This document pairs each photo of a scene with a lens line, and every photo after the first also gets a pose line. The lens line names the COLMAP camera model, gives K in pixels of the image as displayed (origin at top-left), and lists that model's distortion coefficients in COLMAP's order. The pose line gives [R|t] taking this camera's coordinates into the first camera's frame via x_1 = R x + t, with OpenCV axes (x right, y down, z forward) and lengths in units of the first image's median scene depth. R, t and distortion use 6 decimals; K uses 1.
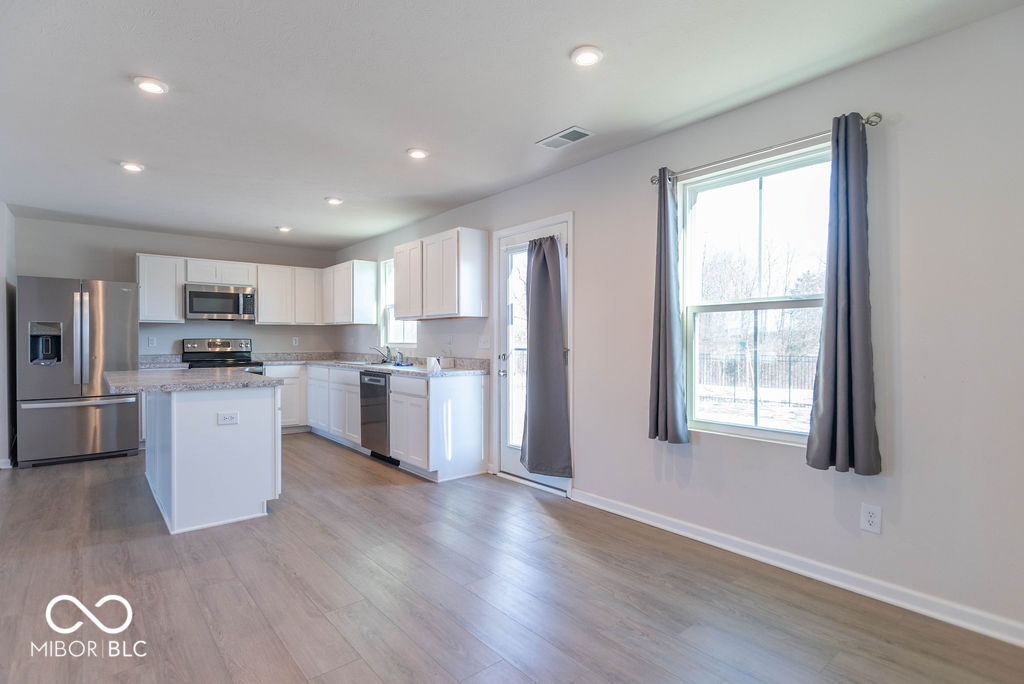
lens RADIAL K [[528.6, 0, 501.8], [0, 528.6, 343.0], [0, 0, 1]] dist [0.016230, -0.000546]
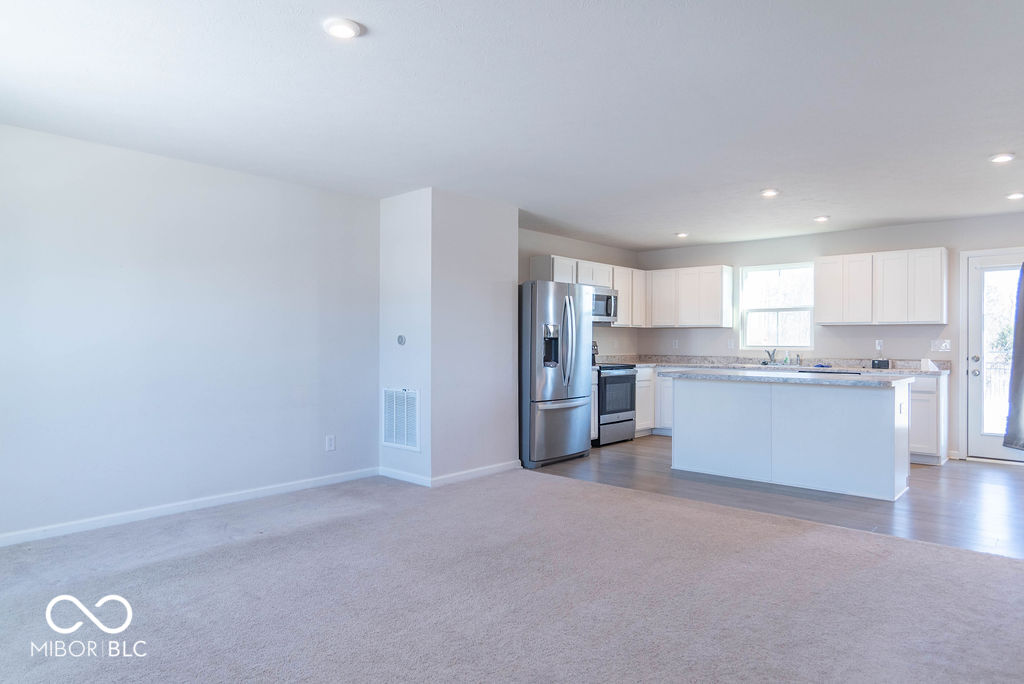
lens RADIAL K [[643.2, 0, 510.5], [0, 643.2, 342.8], [0, 0, 1]] dist [0.009655, 0.001867]
pose [[0.981471, 0.003615, 0.191577, -0.966327], [-0.003138, 0.999991, -0.002789, -0.001152], [-0.191586, 0.002136, 0.981474, -0.160325]]
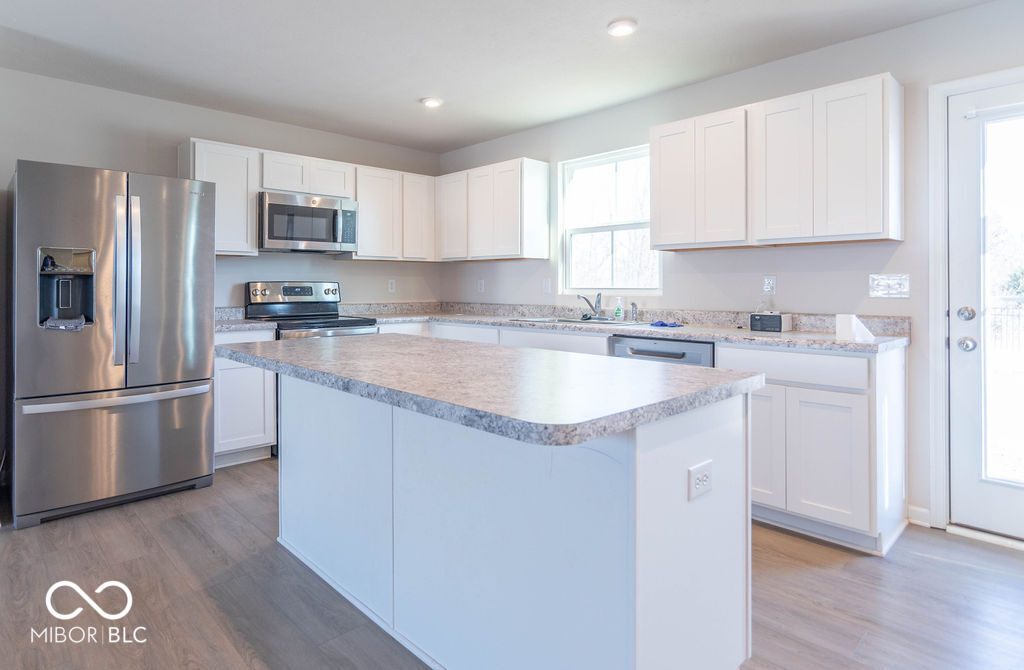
lens RADIAL K [[561.4, 0, 466.5], [0, 561.4, 284.0], [0, 0, 1]] dist [-0.008644, 0.006088]
pose [[0.997641, 0.000041, 0.068641, -0.410643], [0.000524, 0.999966, -0.008222, 0.000392], [-0.068639, 0.008238, 0.997608, 0.347182]]
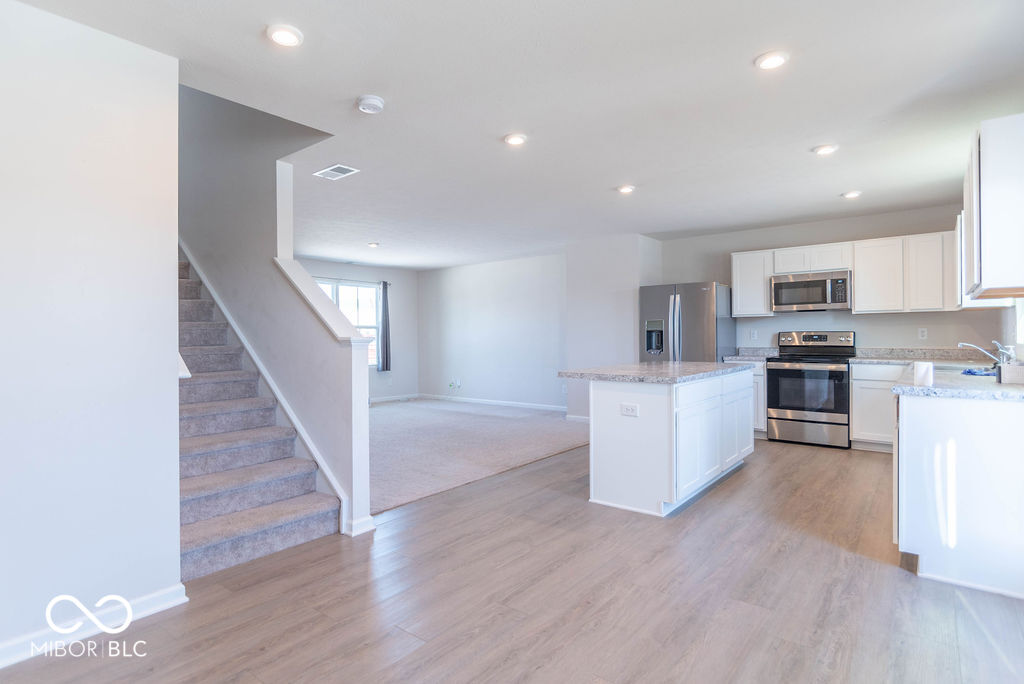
lens RADIAL K [[528.6, 0, 504.3], [0, 528.6, 337.7], [0, 0, 1]] dist [0.016230, -0.000546]
pose [[0.217548, 0.003302, -0.976044, 0.259506], [0.003414, 0.999986, 0.004144, -0.003254], [0.976044, -0.004234, 0.217533, 0.307855]]
